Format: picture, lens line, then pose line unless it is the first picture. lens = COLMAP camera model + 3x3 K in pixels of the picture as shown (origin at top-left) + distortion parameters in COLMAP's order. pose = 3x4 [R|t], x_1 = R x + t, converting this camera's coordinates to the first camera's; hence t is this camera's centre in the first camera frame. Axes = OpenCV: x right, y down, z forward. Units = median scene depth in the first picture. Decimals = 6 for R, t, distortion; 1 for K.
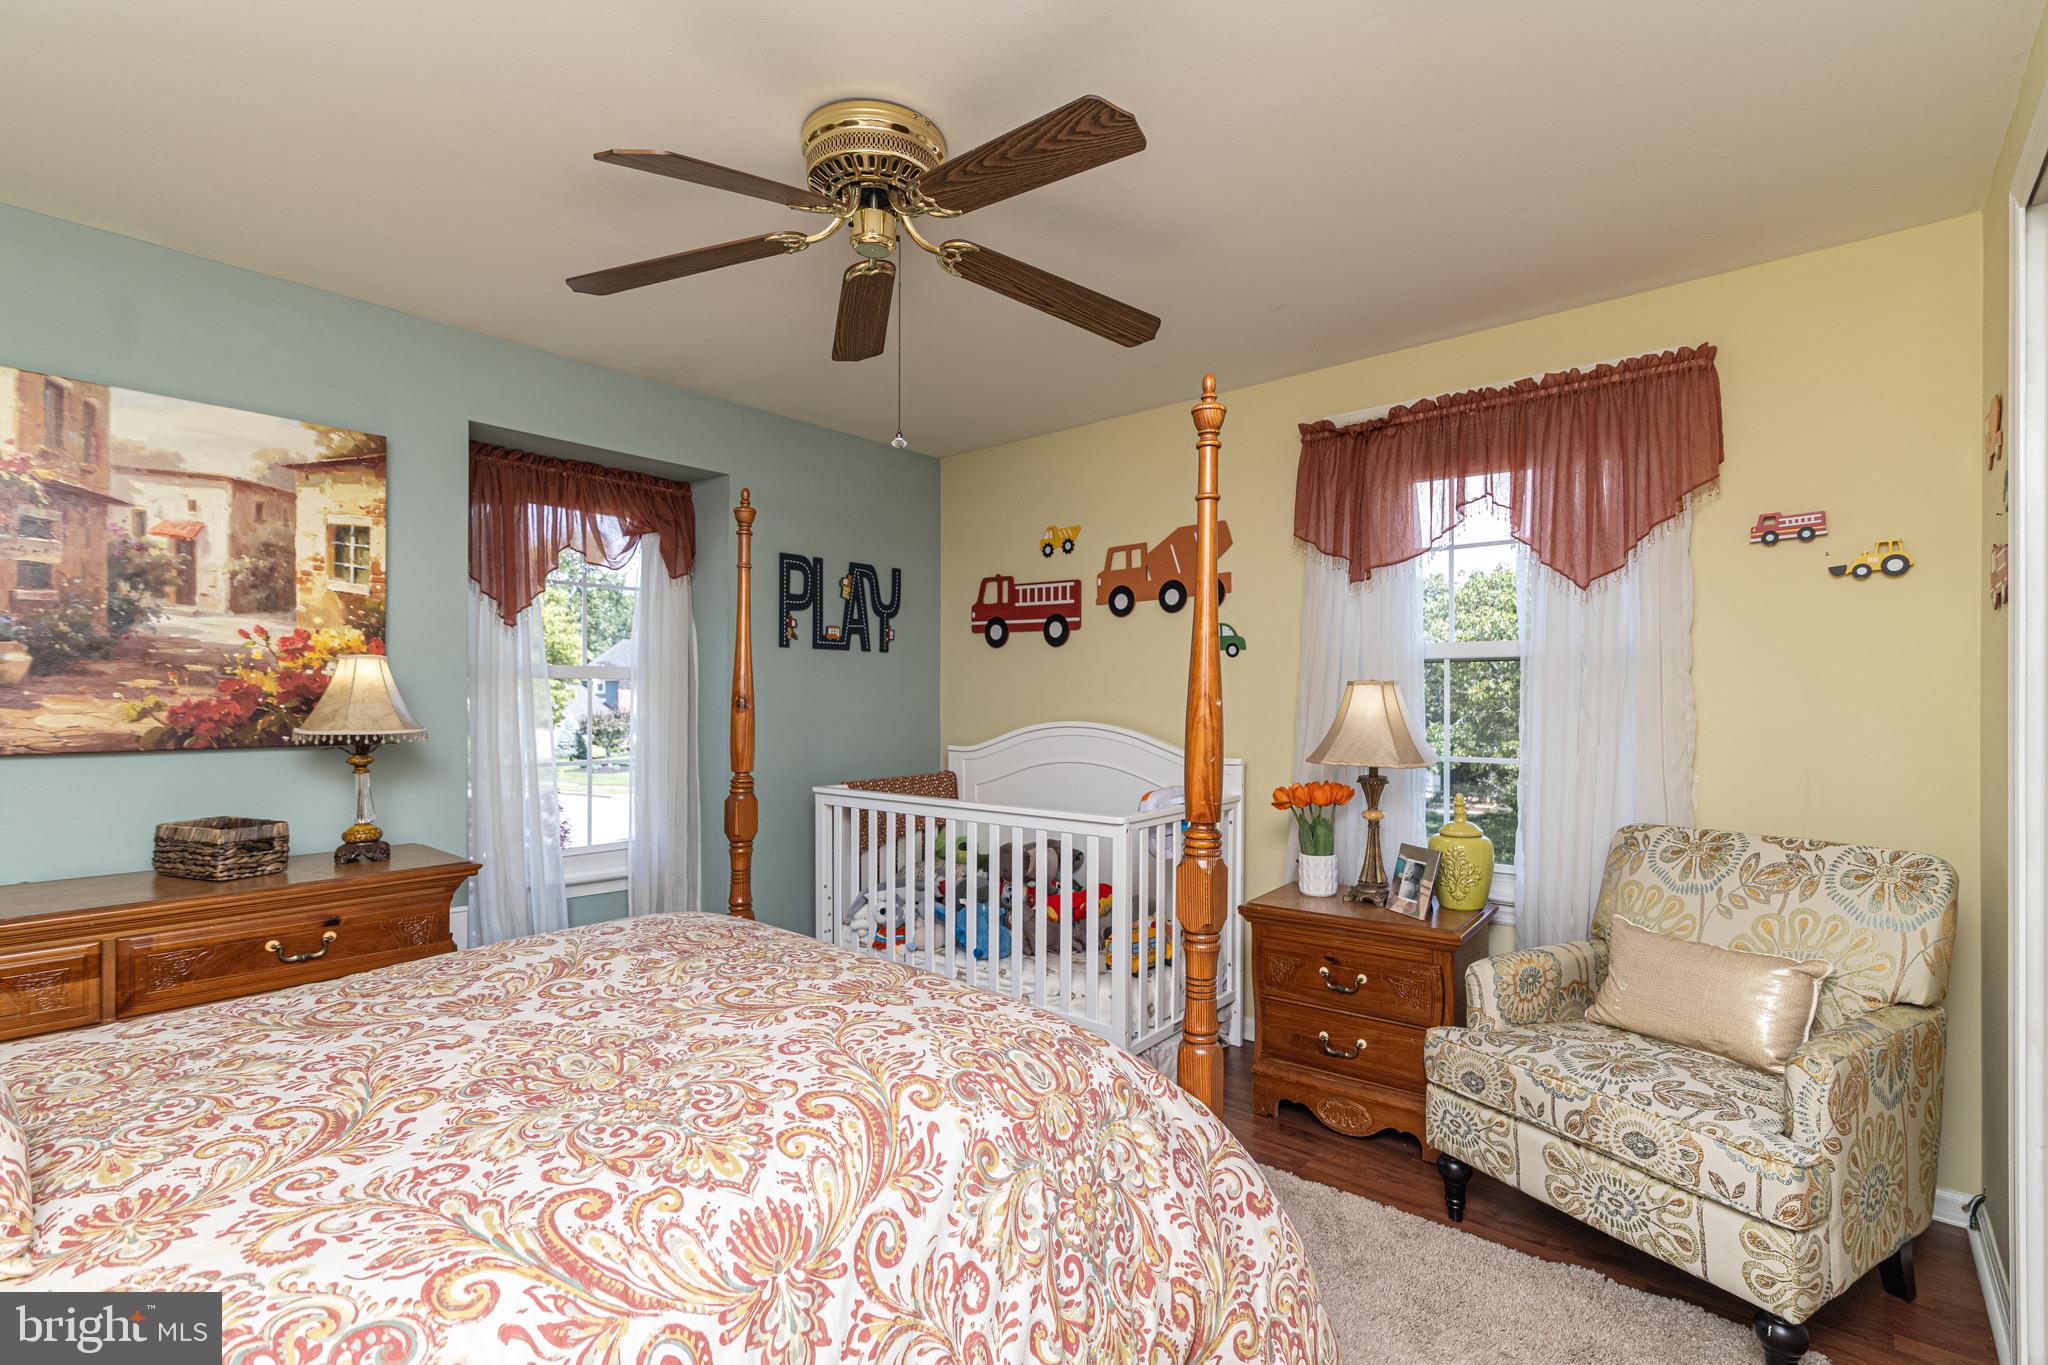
lens RADIAL K [[929.6, 0, 1018.5], [0, 929.6, 693.8], [0, 0, 1]] dist [0.005570, 0.000281]
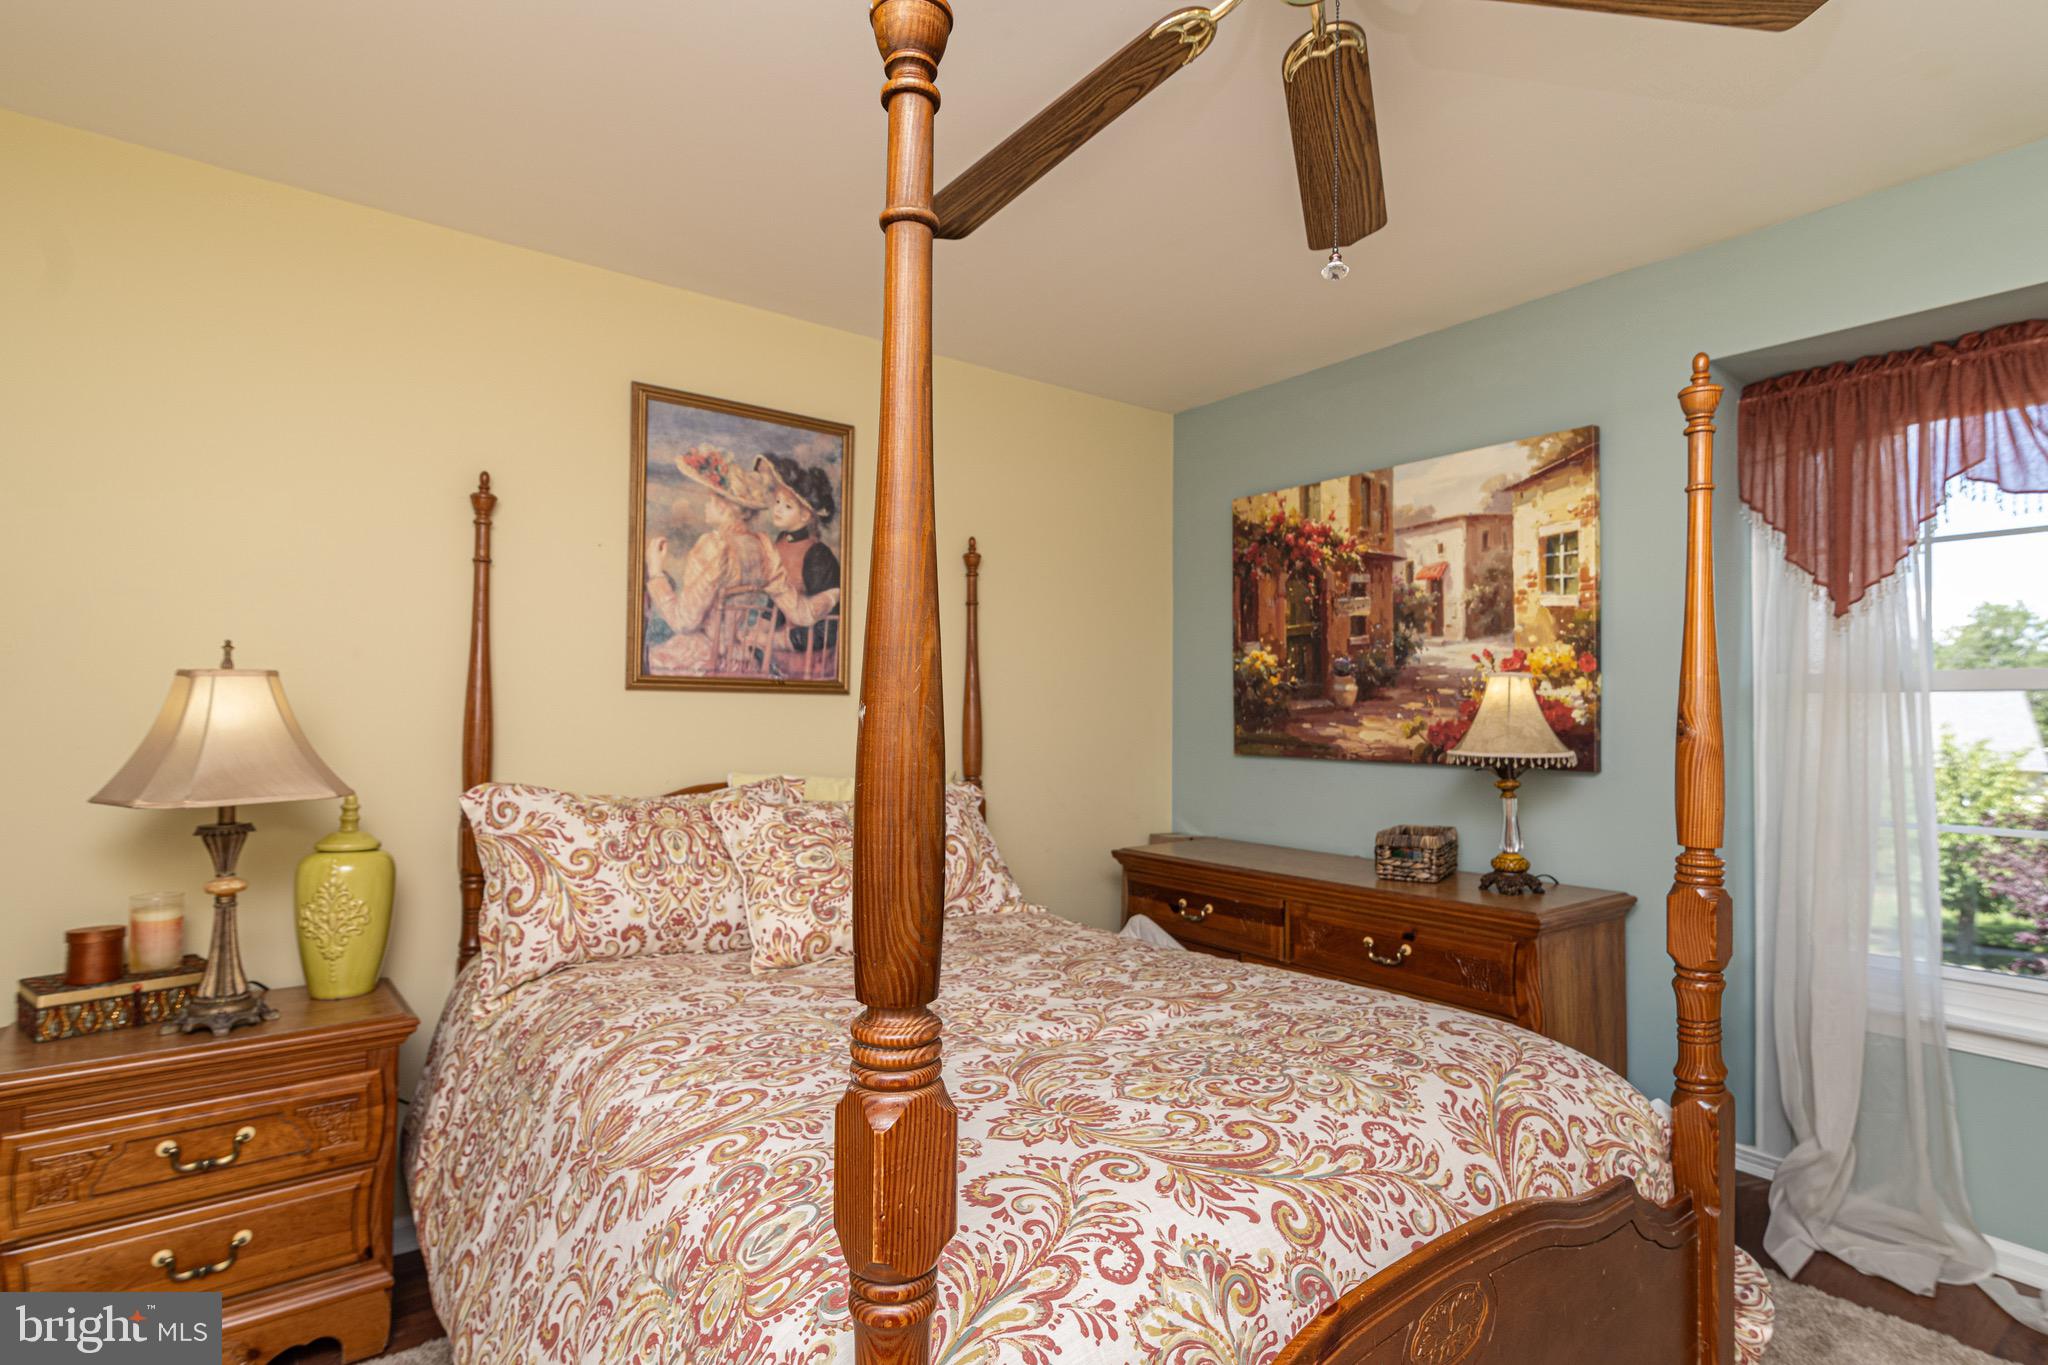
lens RADIAL K [[929.6, 0, 930.0], [0, 929.6, 694.9], [0, 0, 1]] dist [0.005570, 0.000281]
pose [[-0.186070, -0.024420, -0.982233, 0.334577], [-0.004507, 0.999702, -0.024001, 0.005919], [0.982526, -0.000039, -0.186125, 0.600727]]
